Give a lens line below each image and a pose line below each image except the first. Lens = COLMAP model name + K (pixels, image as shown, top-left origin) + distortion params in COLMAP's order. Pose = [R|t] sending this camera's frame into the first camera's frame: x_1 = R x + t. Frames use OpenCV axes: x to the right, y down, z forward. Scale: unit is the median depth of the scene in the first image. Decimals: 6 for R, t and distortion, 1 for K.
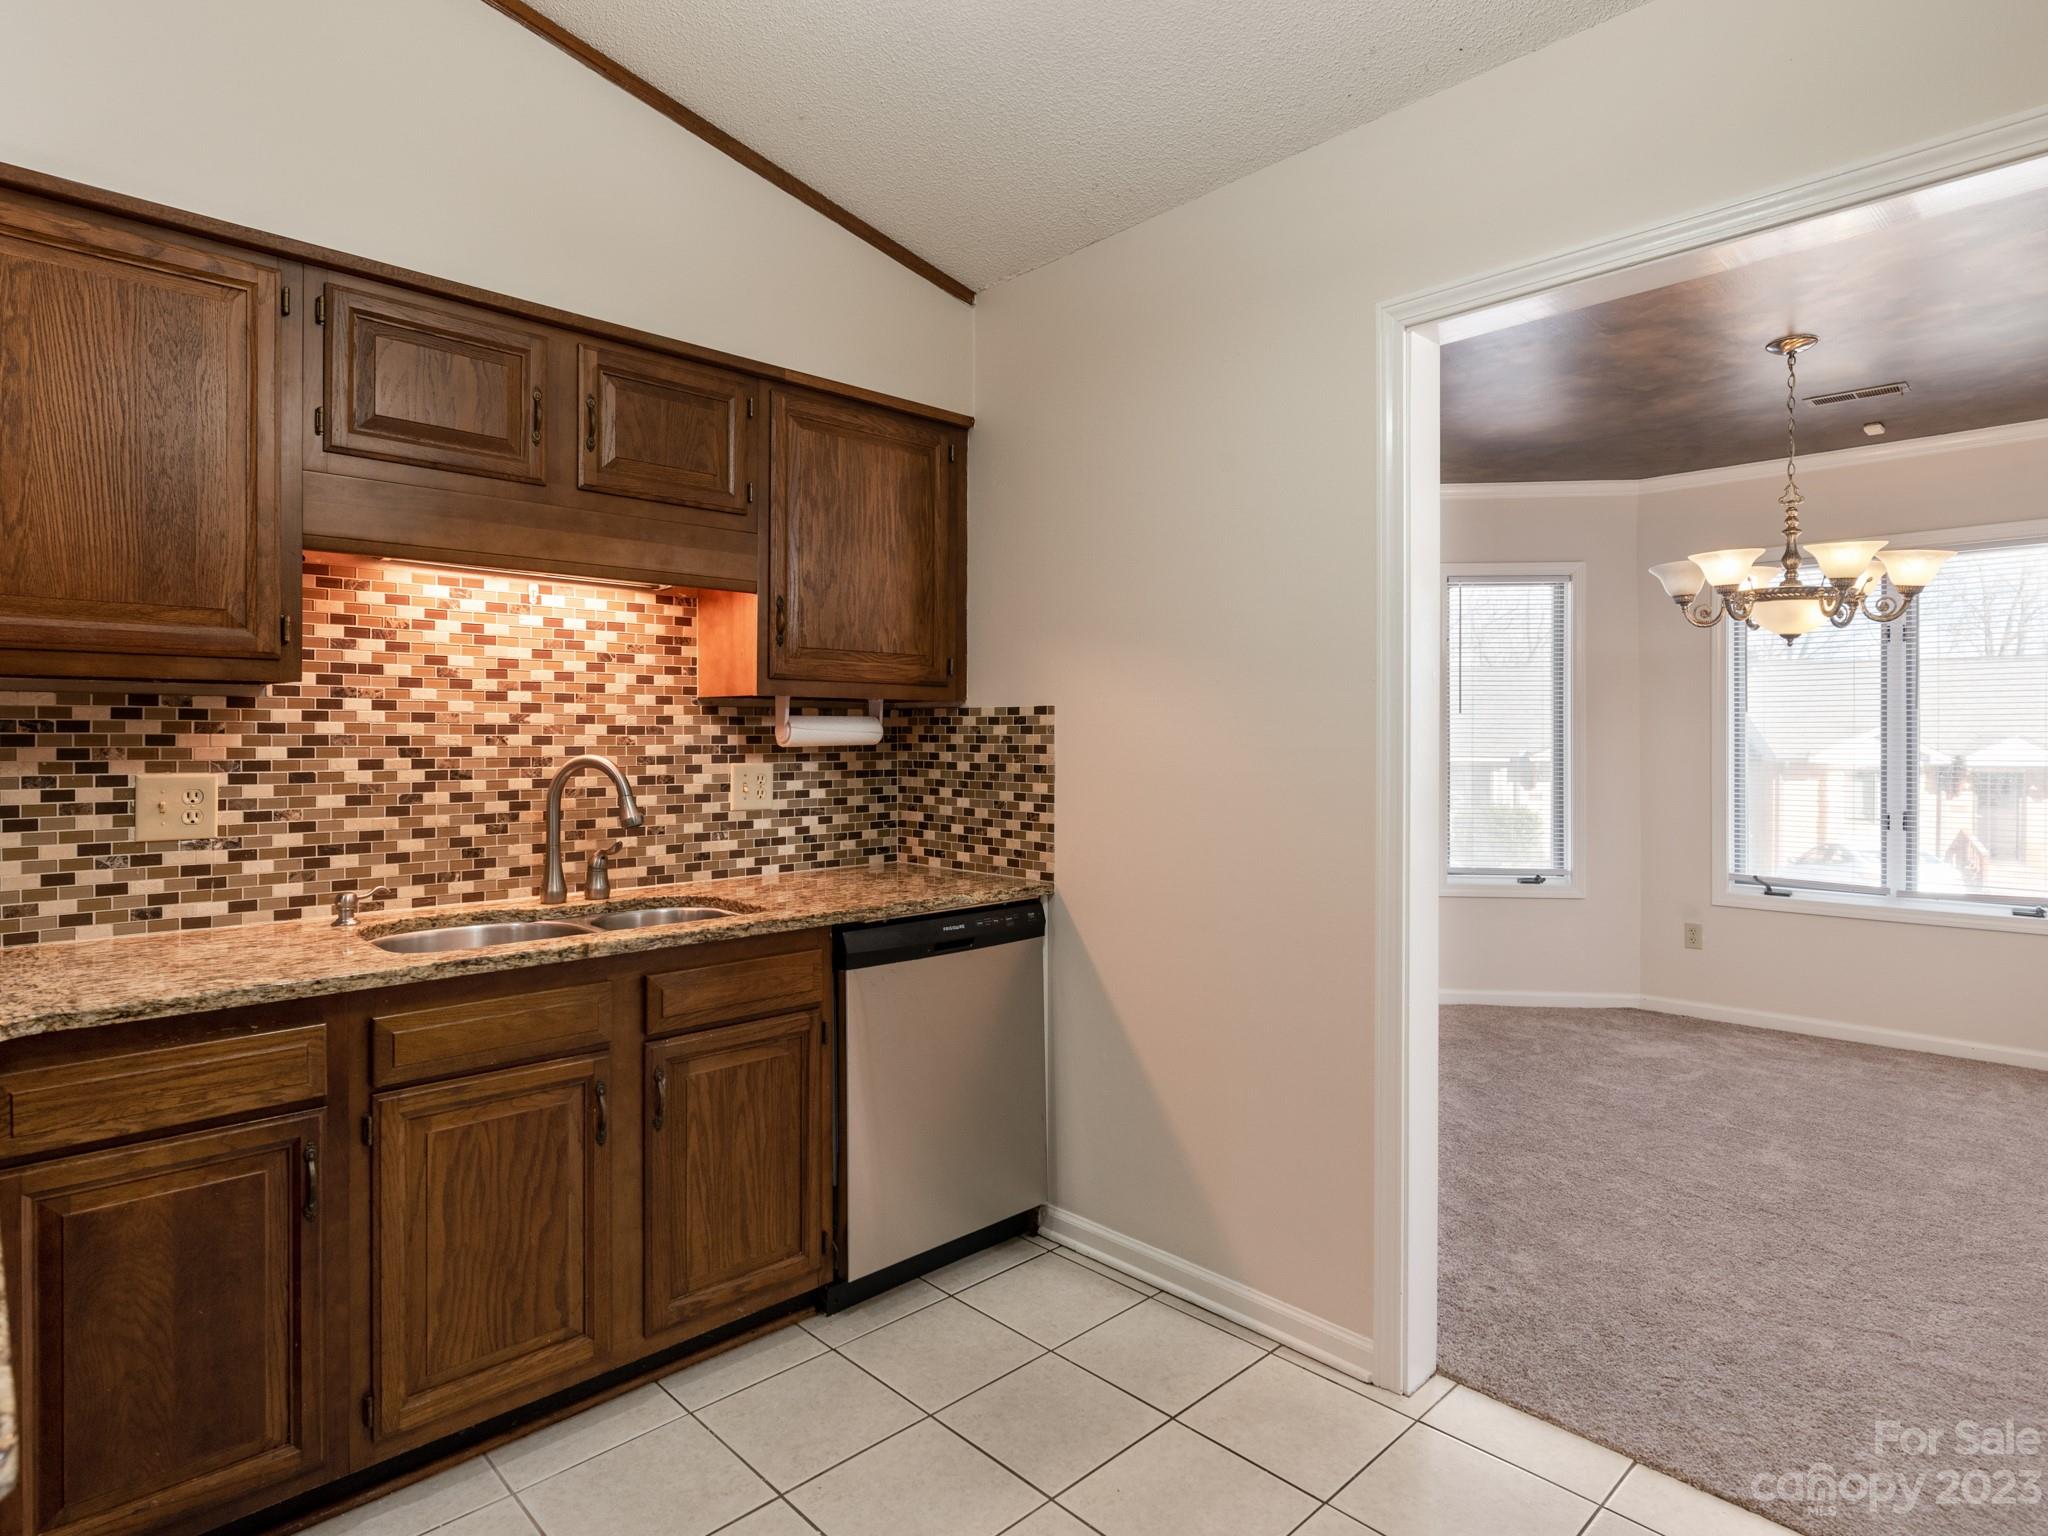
lens RADIAL K [[1109.2, 0, 1021.6], [0, 1109.2, 737.6], [0, 0, 1]] dist [0.001033, -0.001391]
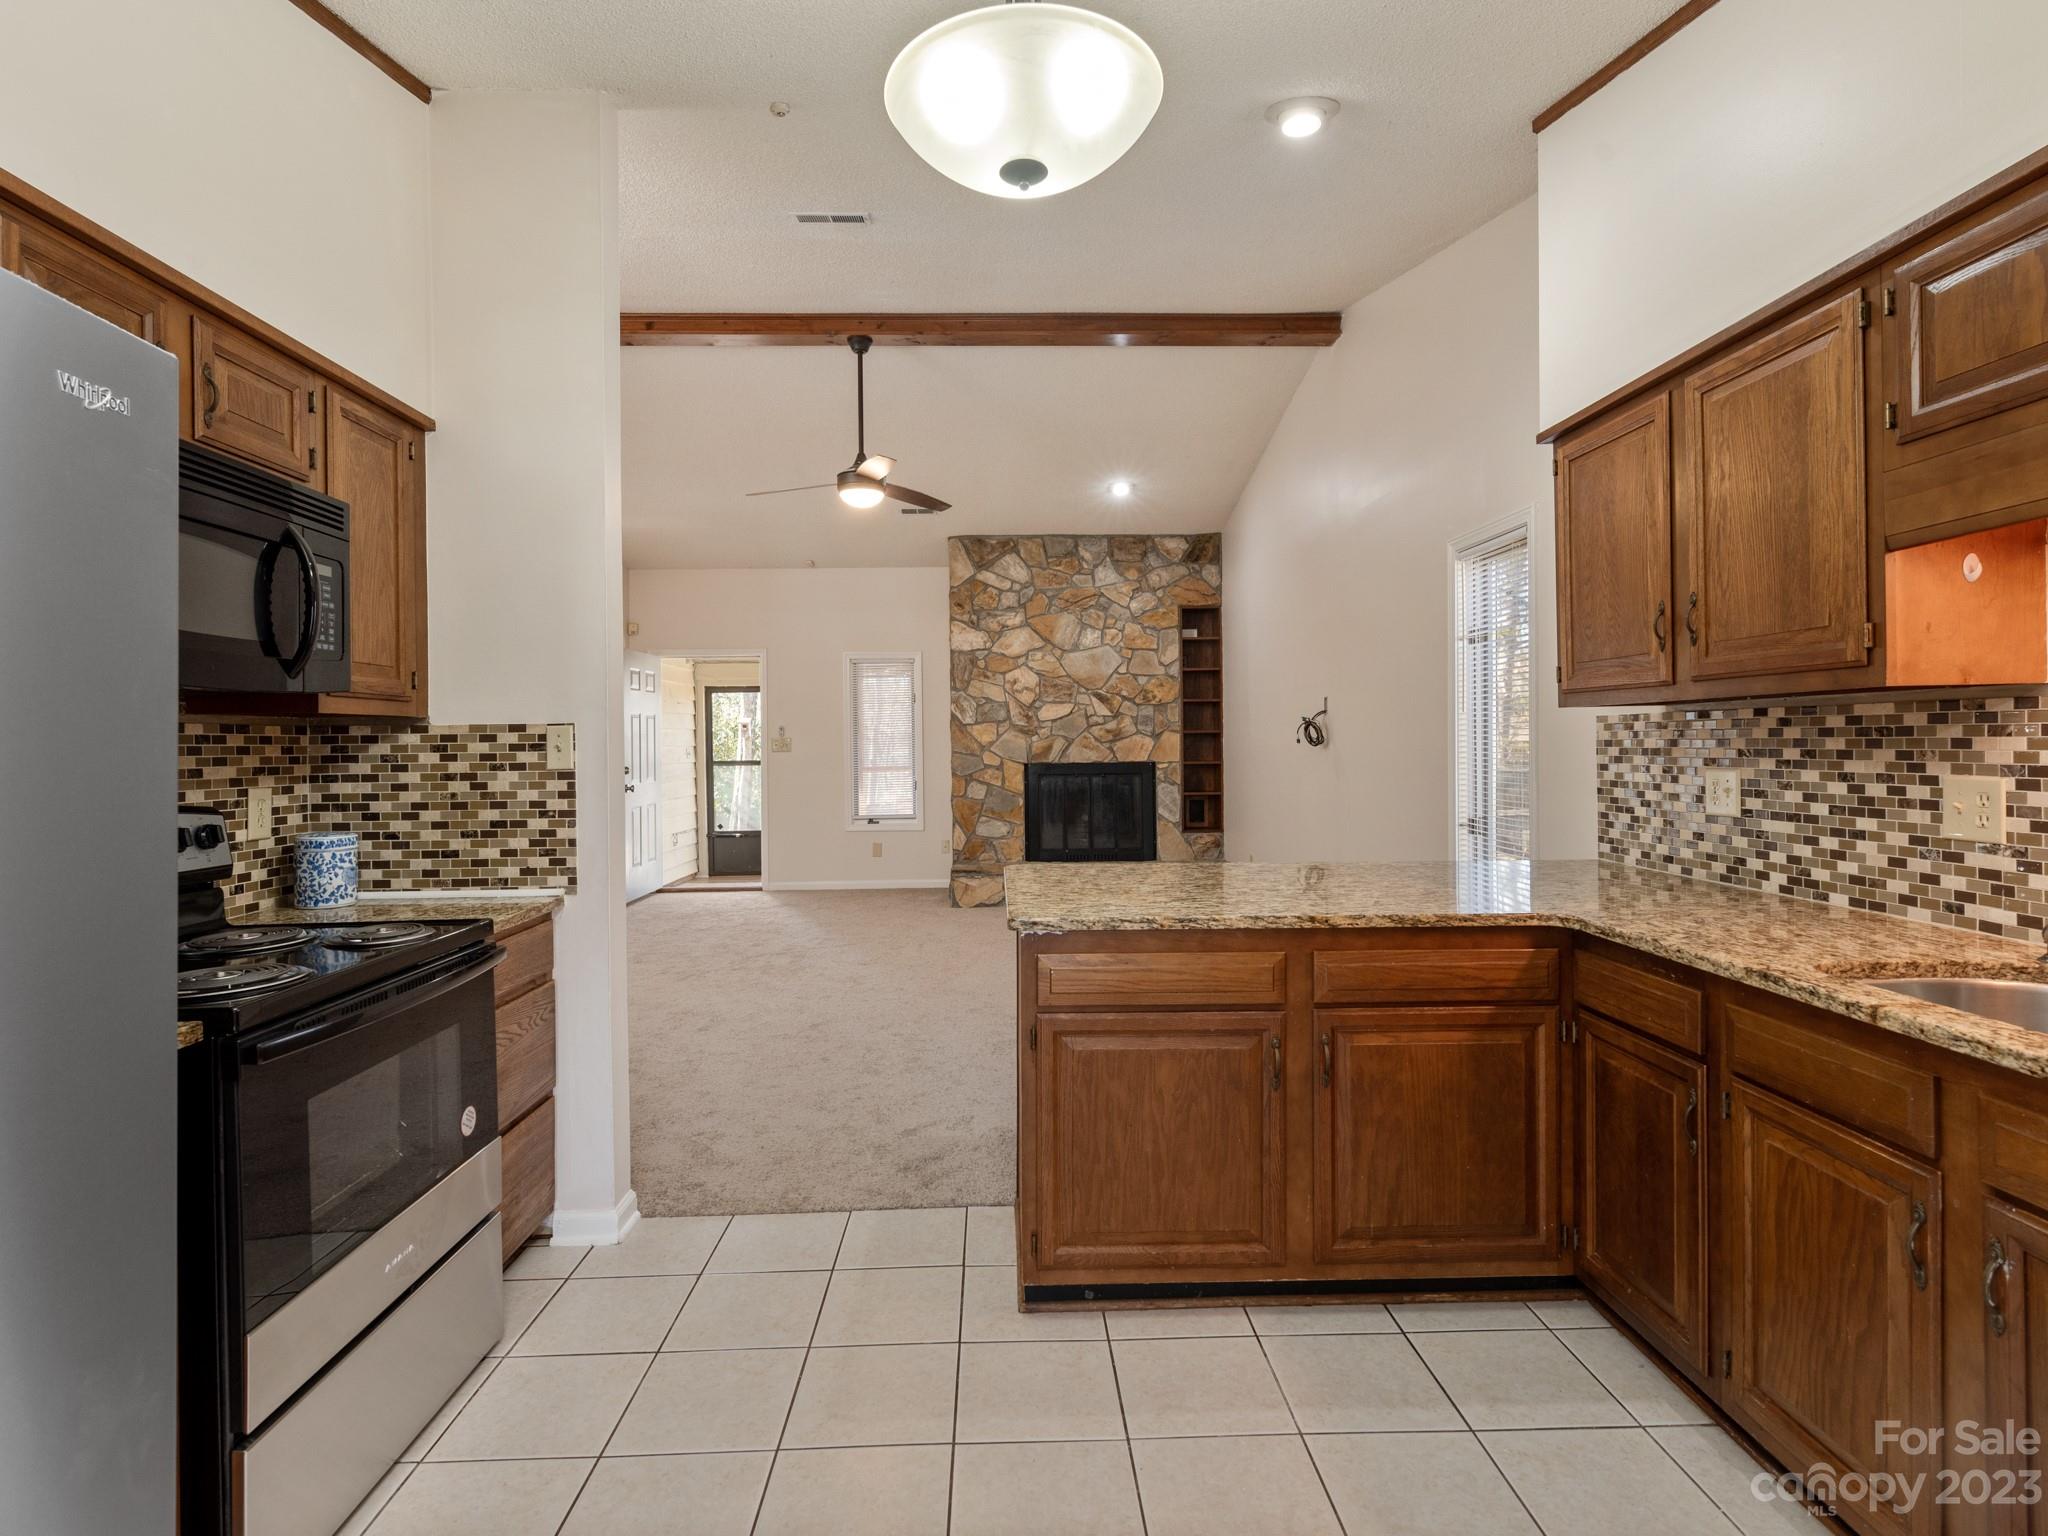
lens RADIAL K [[1024.3, 0, 1024.3], [0, 1024.3, 743.6], [0, 0, 1]] dist [0.002318, -0.000232]
pose [[-0.669262, 0.005835, -0.743003, 0.402741], [0.007524, 0.999971, 0.001076, -0.003890], [0.742988, -0.004871, -0.669287, 0.762718]]
